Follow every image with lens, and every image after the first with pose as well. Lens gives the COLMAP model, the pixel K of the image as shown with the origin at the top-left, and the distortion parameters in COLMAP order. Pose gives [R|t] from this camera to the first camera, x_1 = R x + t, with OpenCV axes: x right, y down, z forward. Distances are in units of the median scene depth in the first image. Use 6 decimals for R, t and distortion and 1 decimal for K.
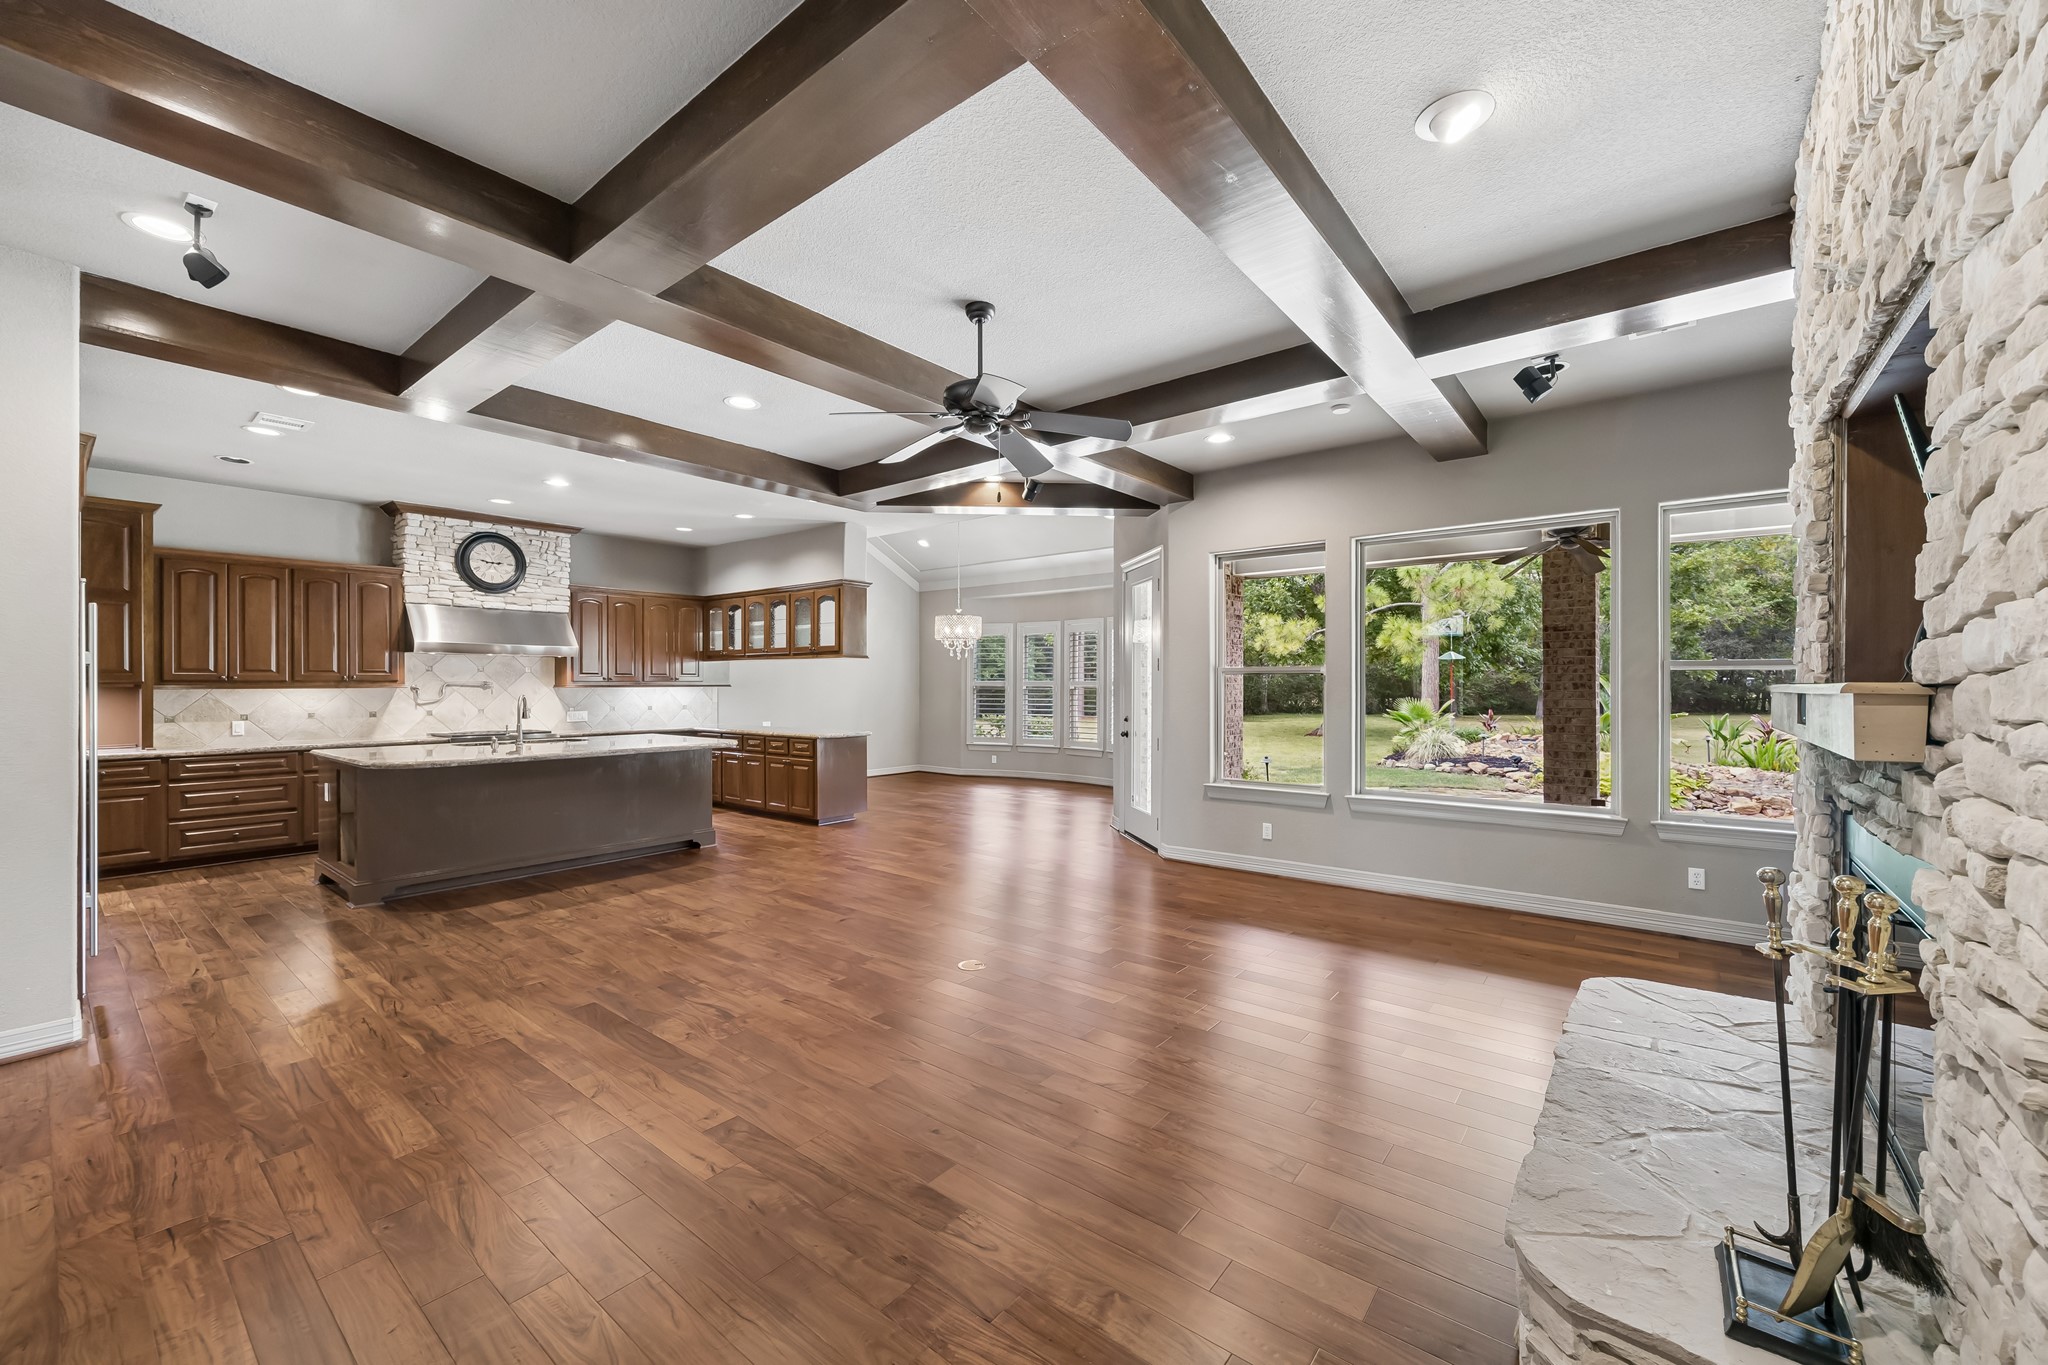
lens RADIAL K [[805.8, 0, 1029.6], [0, 805.8, 689.2], [0, 0, 1]] dist [-0.007839, 0.000614]
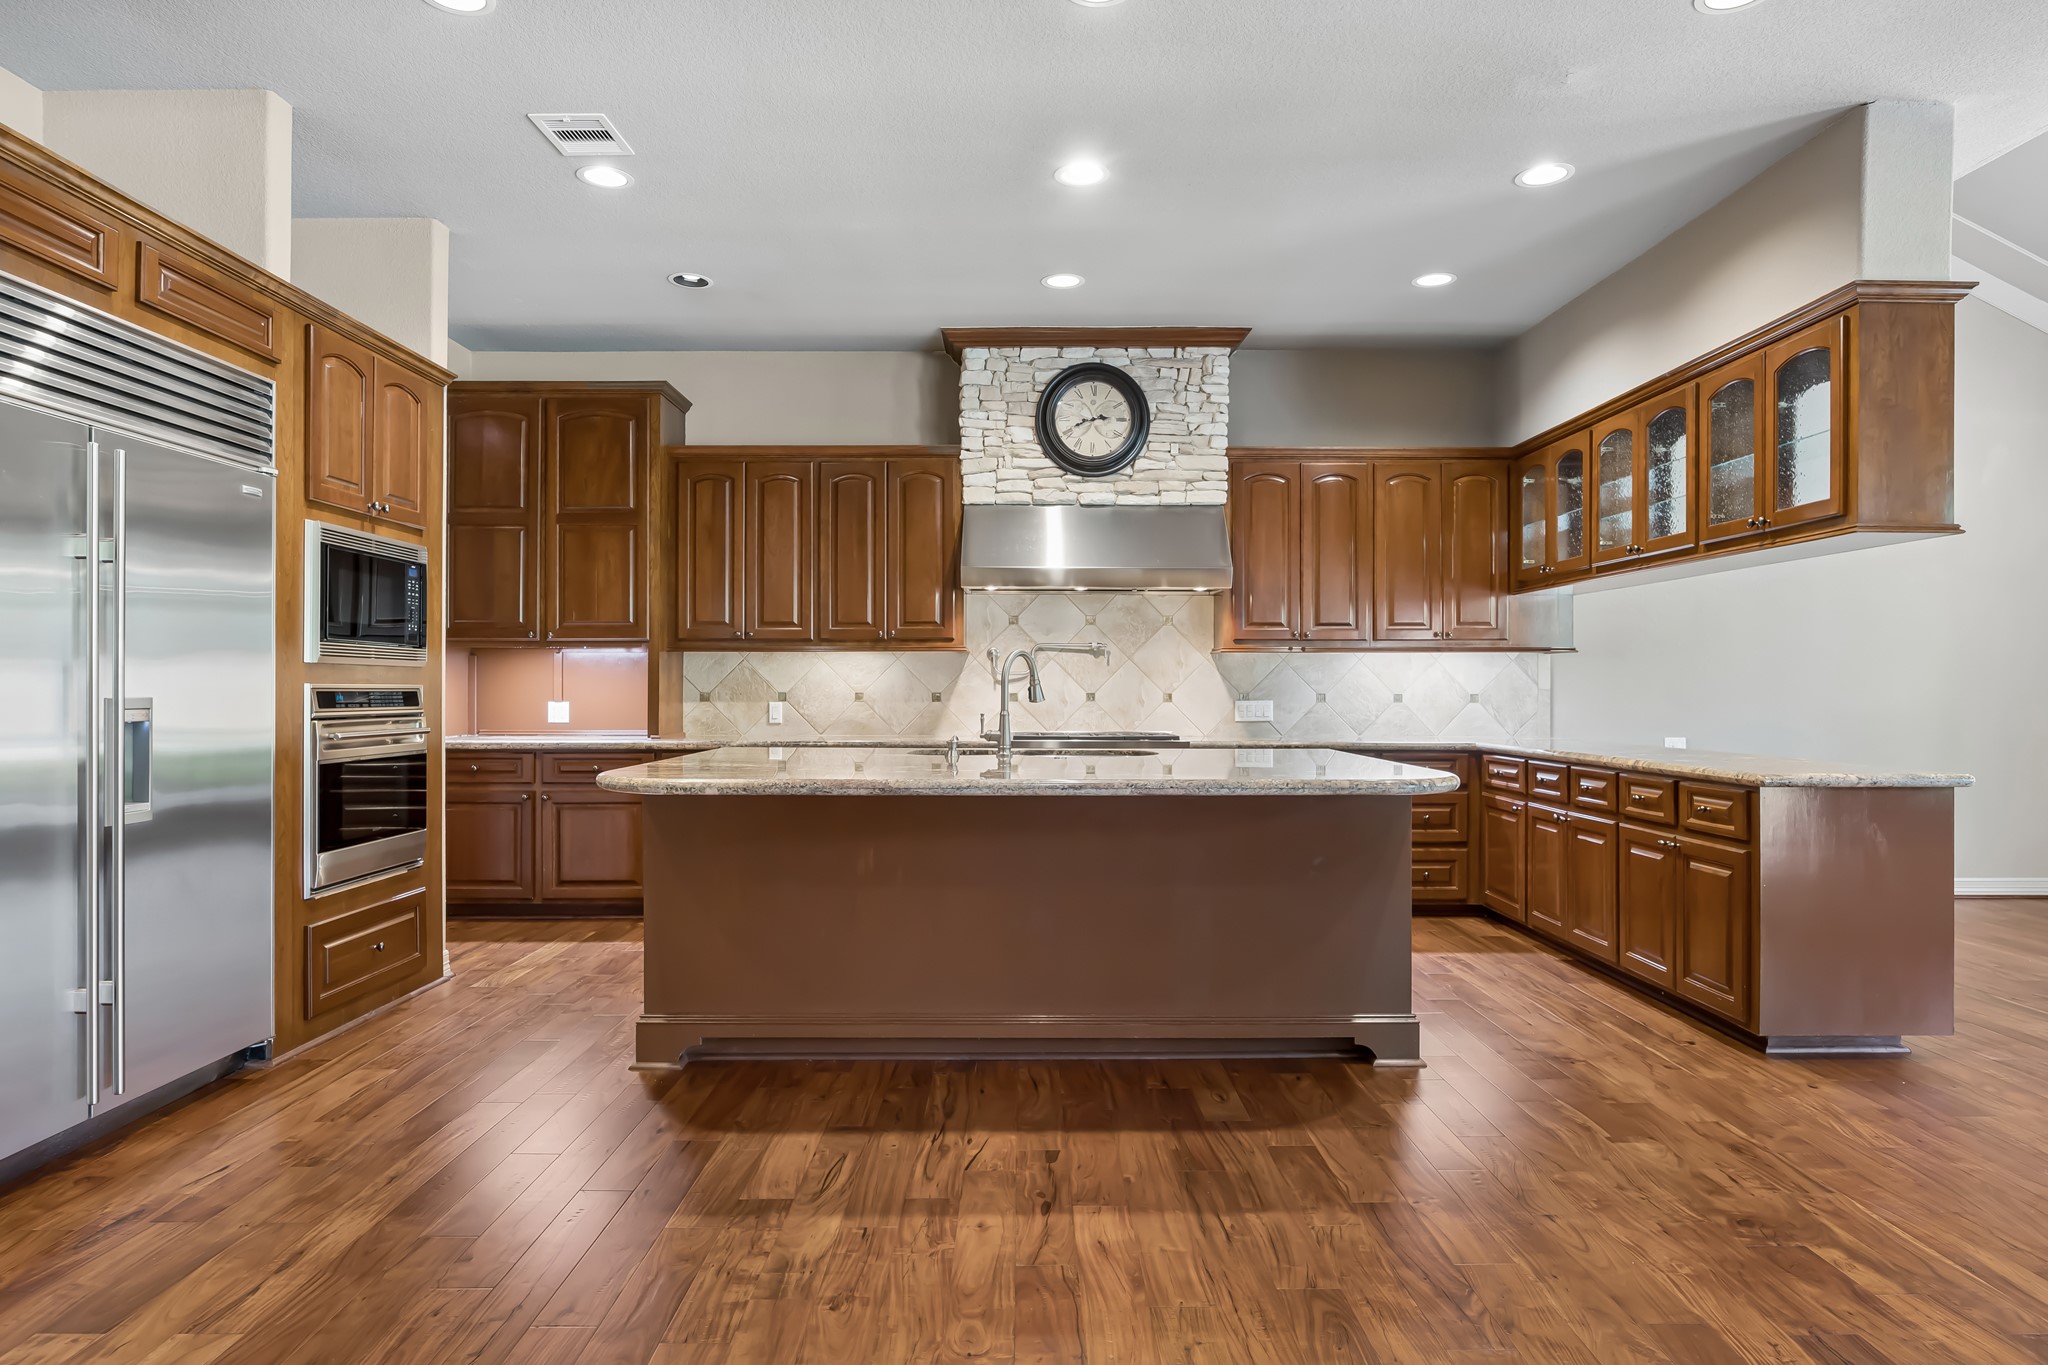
lens RADIAL K [[1192.9, 0, 1025.4], [0, 1192.9, 687.0], [0, 0, 1]] dist [0.004468, -0.001106]
pose [[0.632220, 0.001883, -0.774787, -0.076094], [-0.007656, 0.999963, -0.003817, 0.025041], [0.774751, 0.008345, 0.632211, 0.453507]]
